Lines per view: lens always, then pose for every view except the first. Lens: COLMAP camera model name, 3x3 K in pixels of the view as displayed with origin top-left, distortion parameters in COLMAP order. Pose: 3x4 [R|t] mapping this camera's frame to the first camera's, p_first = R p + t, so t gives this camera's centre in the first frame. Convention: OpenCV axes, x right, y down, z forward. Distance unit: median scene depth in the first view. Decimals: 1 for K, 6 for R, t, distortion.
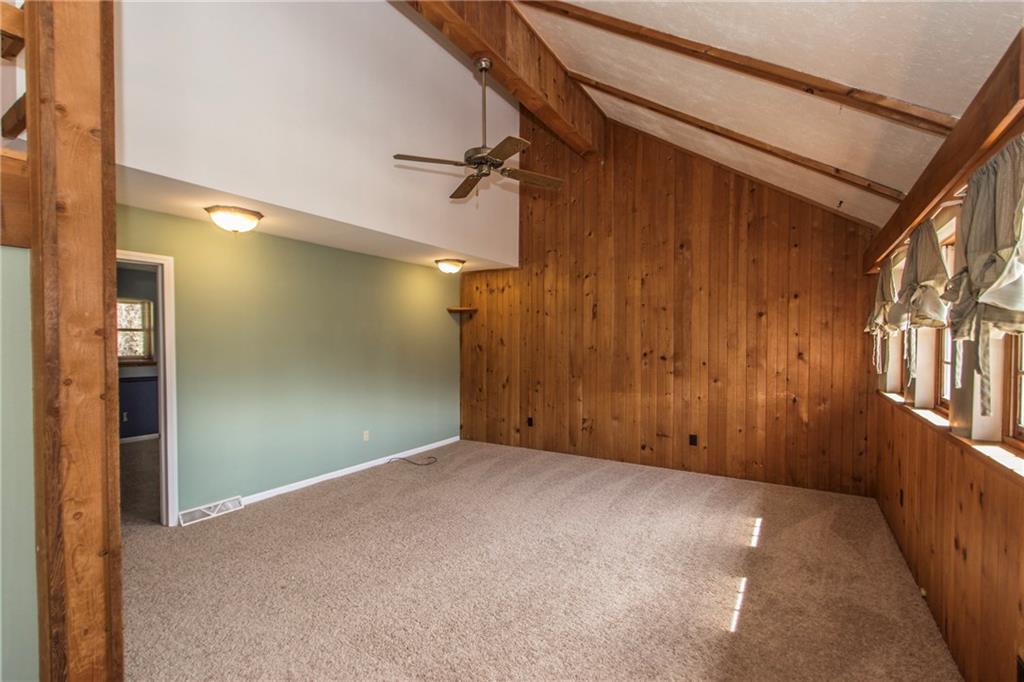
lens RADIAL K [[436.7, 0, 509.2], [0, 436.7, 352.1], [0, 0, 1]] dist [-0.000315, -0.000127]
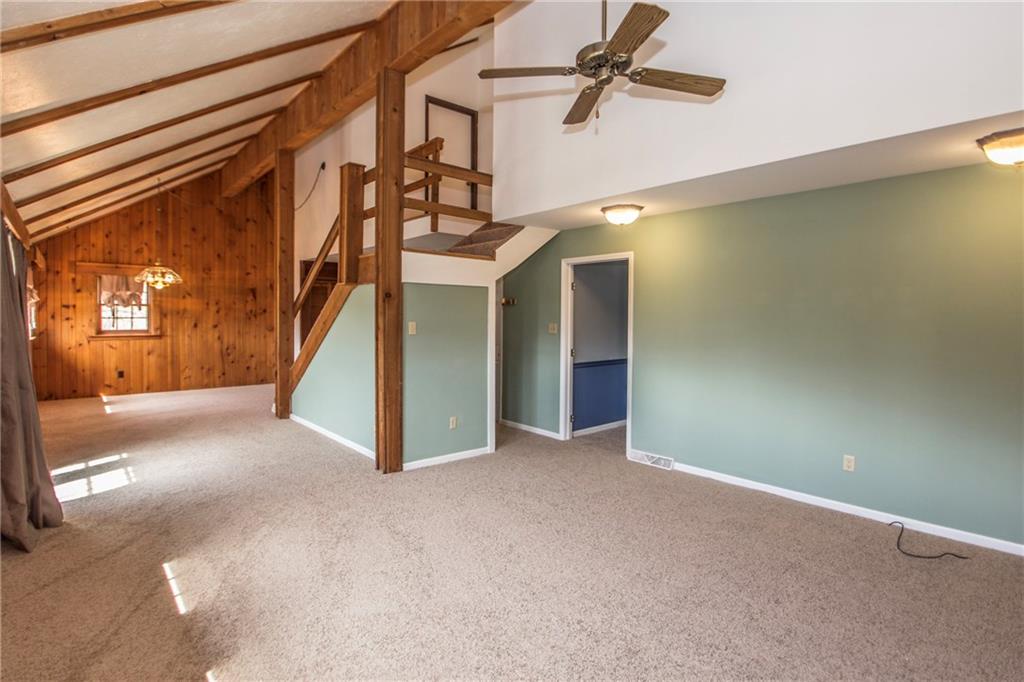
lens RADIAL K [[462.2, 0, 503.9], [0, 462.2, 325.1], [0, 0, 1]] dist [-0.001230, -0.001526]
pose [[-0.249394, 0.021160, -0.968171, 0.664858], [-0.022943, 0.999352, 0.027752, -0.027505], [0.968130, 0.029134, -0.248747, 0.977909]]
